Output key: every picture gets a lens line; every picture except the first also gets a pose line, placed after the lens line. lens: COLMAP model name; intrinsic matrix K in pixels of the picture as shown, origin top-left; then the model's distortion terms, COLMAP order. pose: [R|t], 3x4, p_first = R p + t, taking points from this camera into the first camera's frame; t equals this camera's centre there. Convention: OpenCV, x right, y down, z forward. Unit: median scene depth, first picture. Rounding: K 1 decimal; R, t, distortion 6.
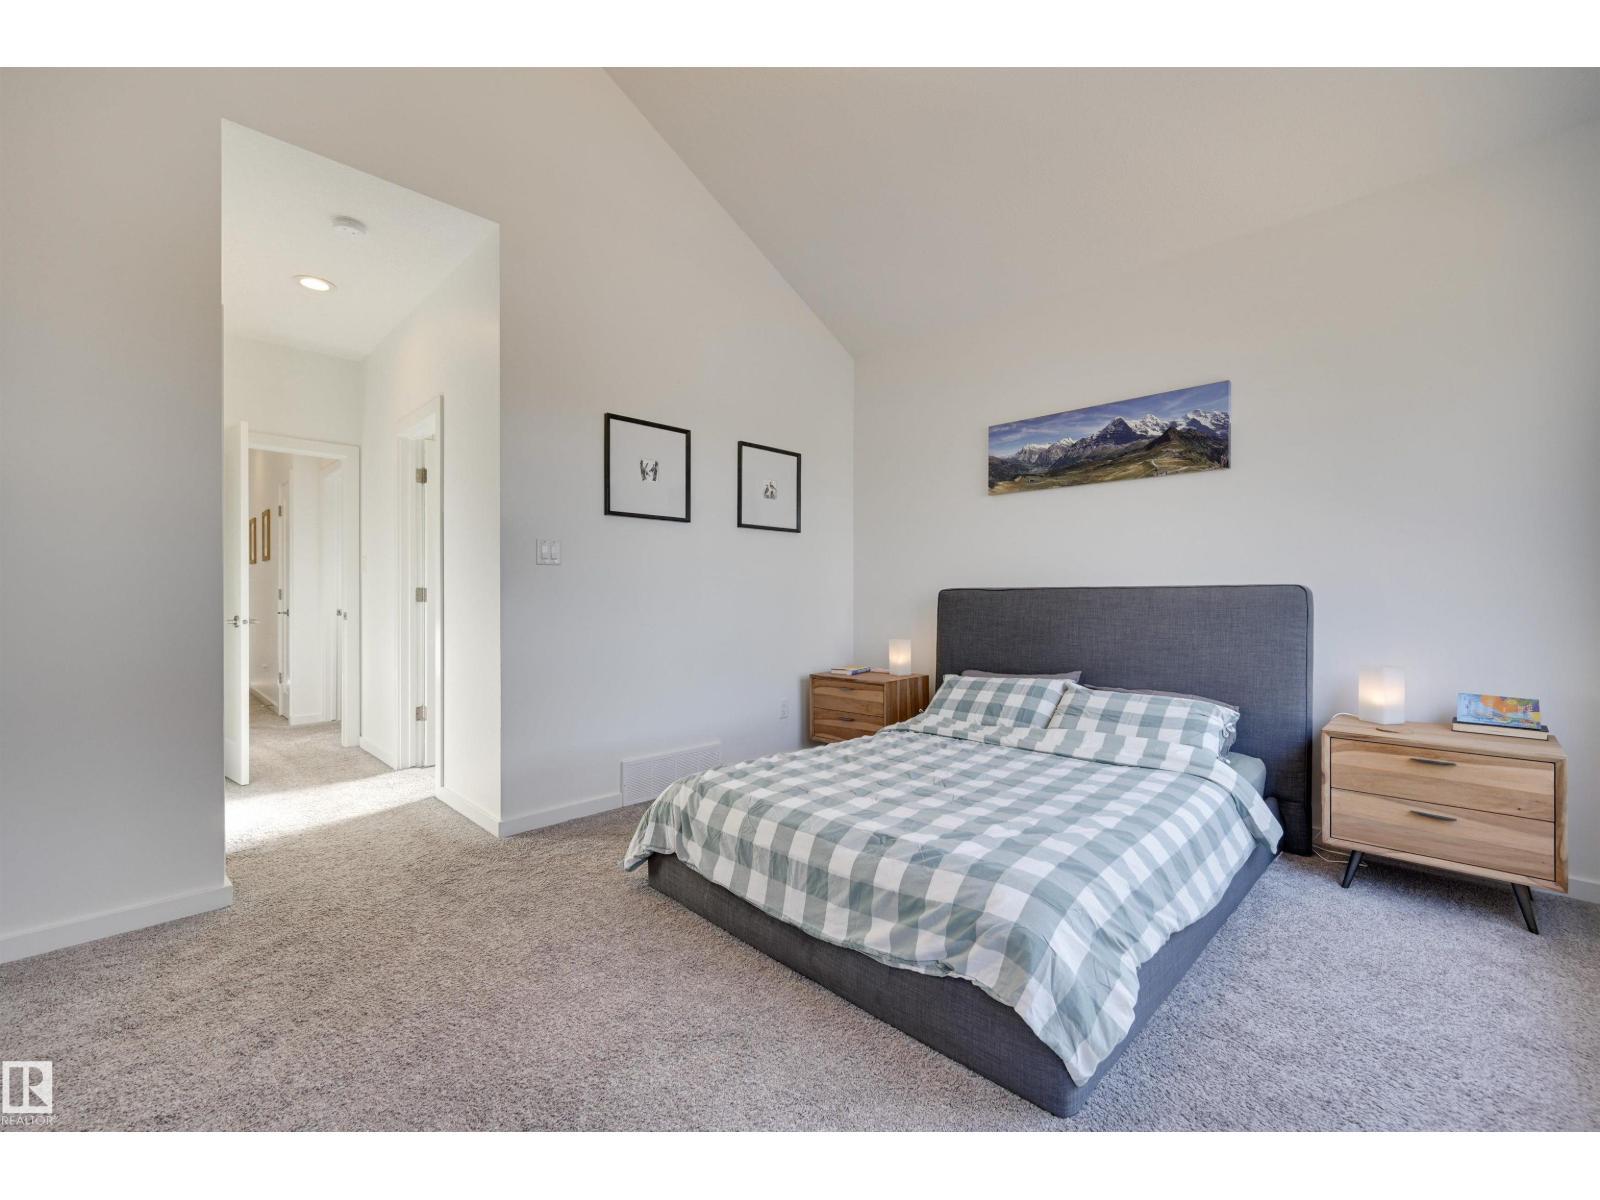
lens RADIAL K [[666.2, 0, 782.6], [0, 666.2, 592.0], [0, 0, 1]] dist [0.000145, 0.000164]
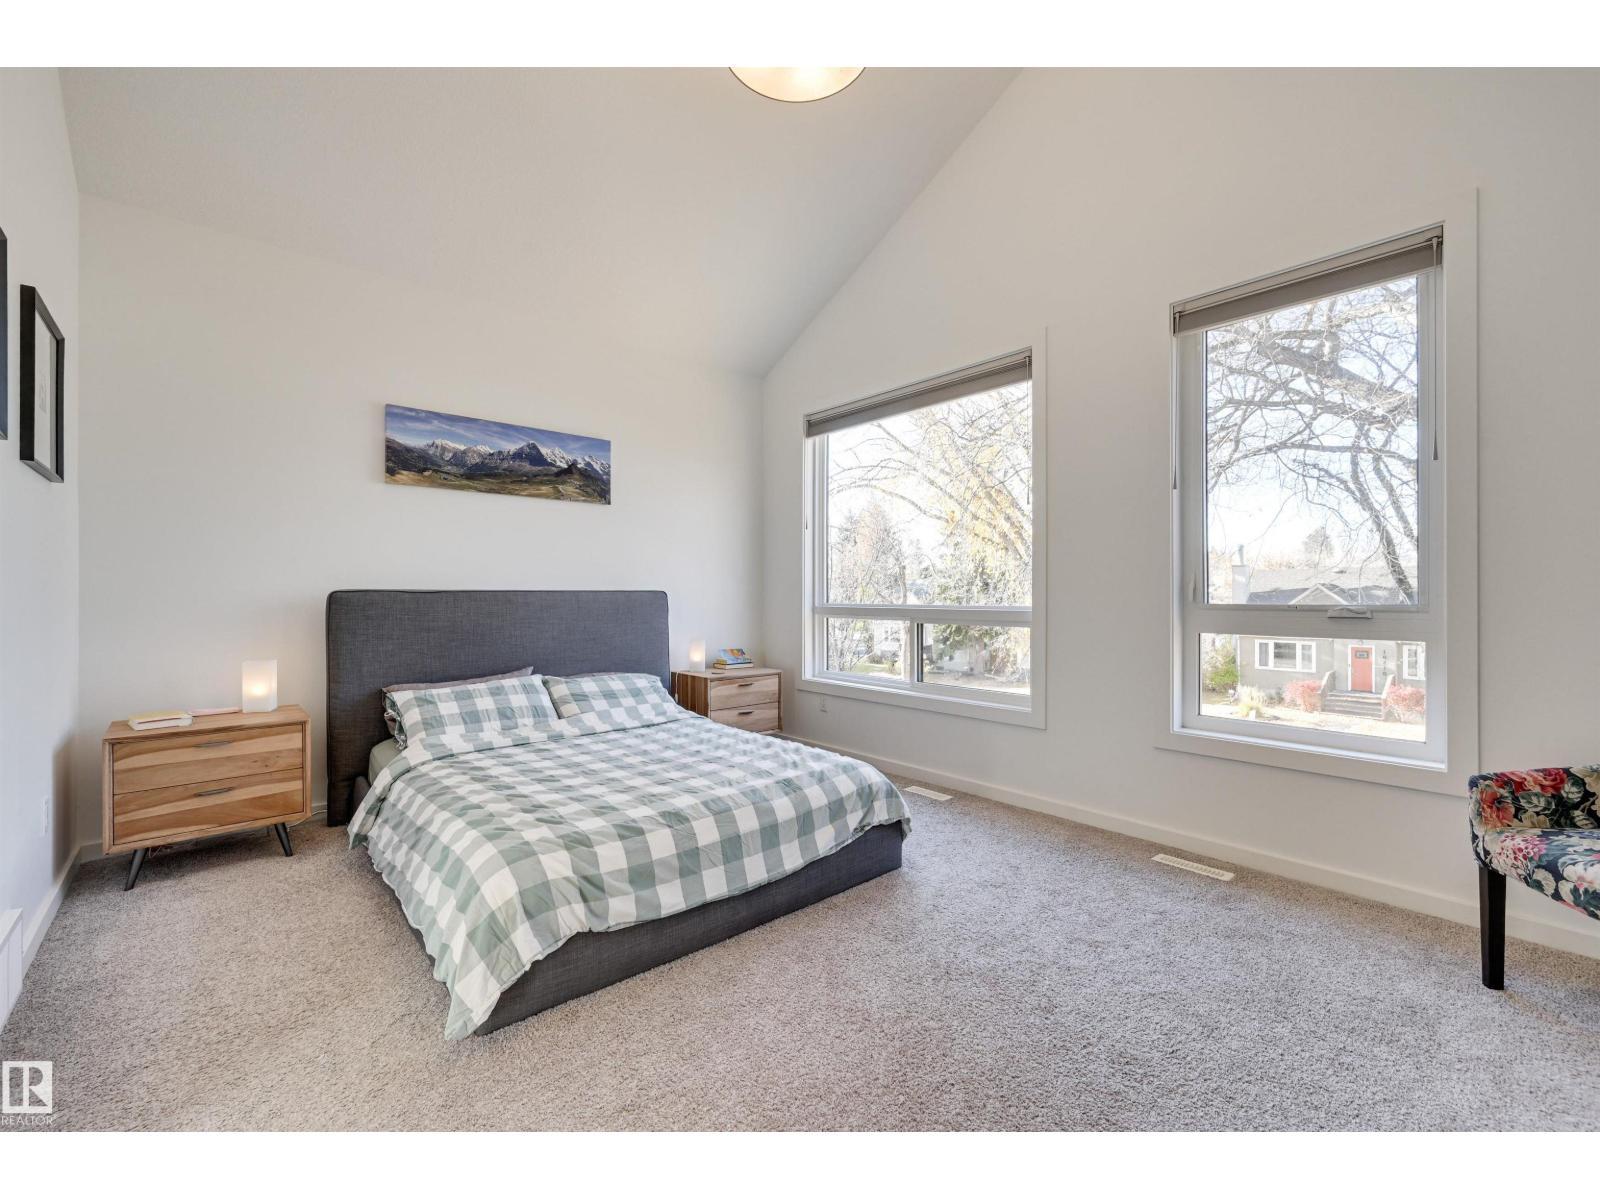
lens RADIAL K [[669.8, 0, 810.5], [0, 669.8, 595.5], [0, 0, 1]] dist [0.001453, 0.000237]
pose [[0.047237, 0.004558, 0.998873, -0.631009], [-0.001035, 0.999989, -0.004515, 0.005438], [-0.998883, -0.000821, 0.047242, 0.481993]]
